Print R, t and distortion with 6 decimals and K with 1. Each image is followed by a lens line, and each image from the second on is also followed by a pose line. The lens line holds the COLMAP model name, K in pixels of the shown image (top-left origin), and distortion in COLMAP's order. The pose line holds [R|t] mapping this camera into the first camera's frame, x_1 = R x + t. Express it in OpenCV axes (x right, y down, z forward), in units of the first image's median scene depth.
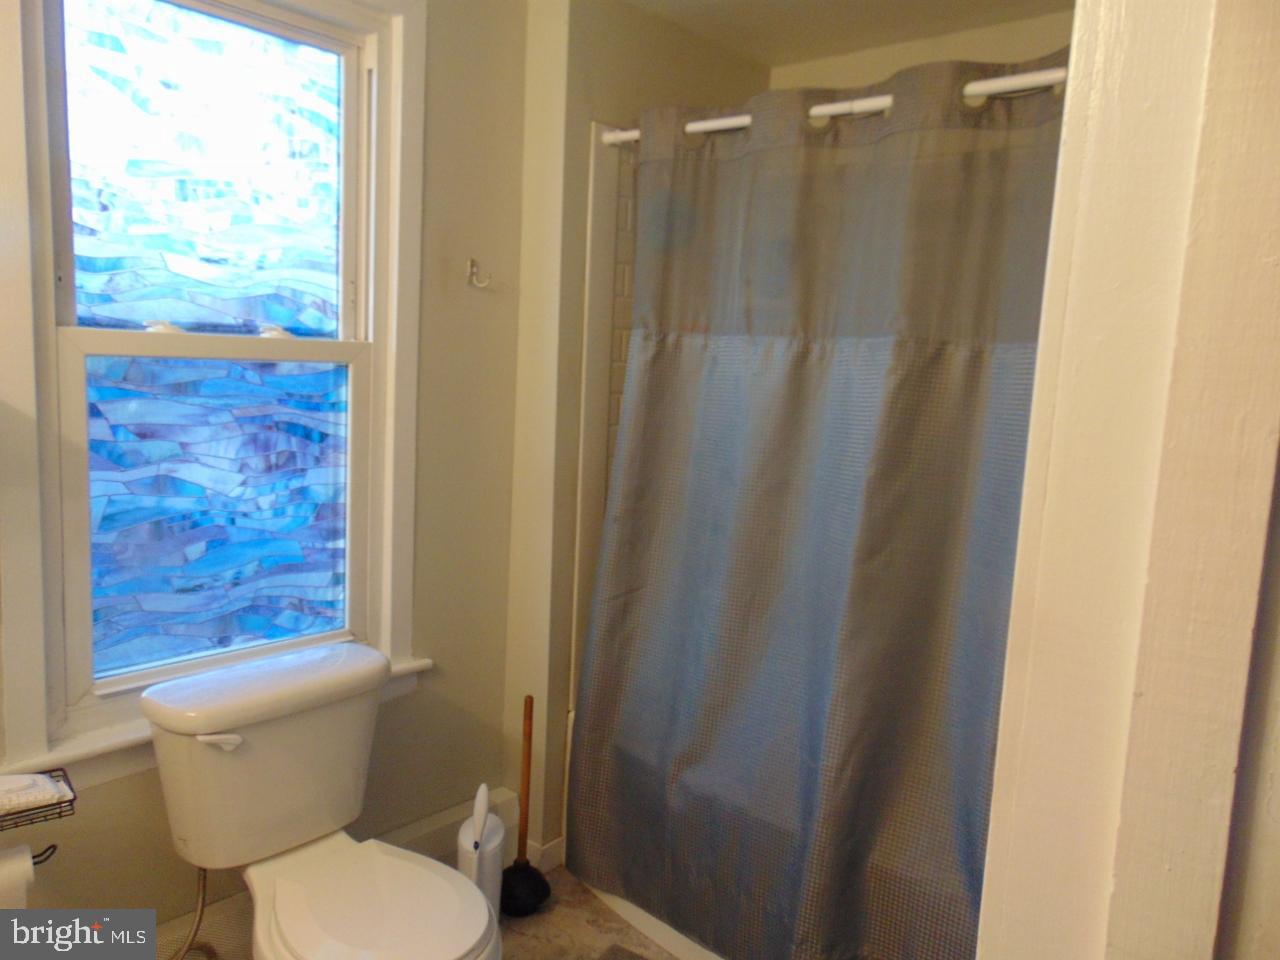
lens RADIAL K [[943.5, 0, 640.0], [0, 943.5, 480.0], [0, 0, 1]] dist [-0.002692, 0.001440]
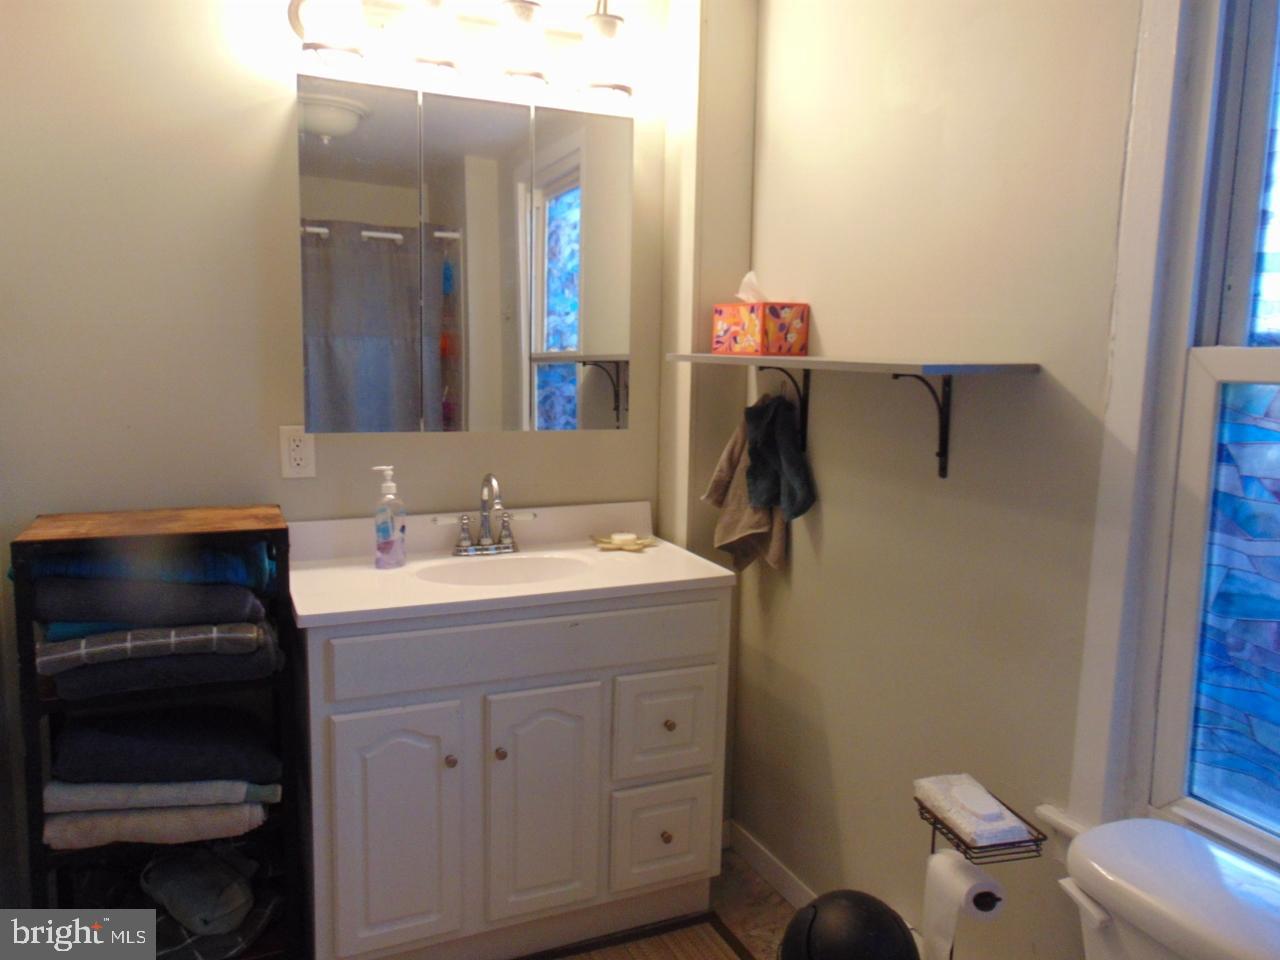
lens RADIAL K [[943.5, 0, 640.0], [0, 943.5, 480.0], [0, 0, 1]] dist [-0.002692, 0.001440]
pose [[-0.414538, 0.060991, -0.907986, 0.309635], [-0.154174, 0.978622, 0.136123, -0.081990], [0.896877, 0.196416, -0.396273, 0.859728]]
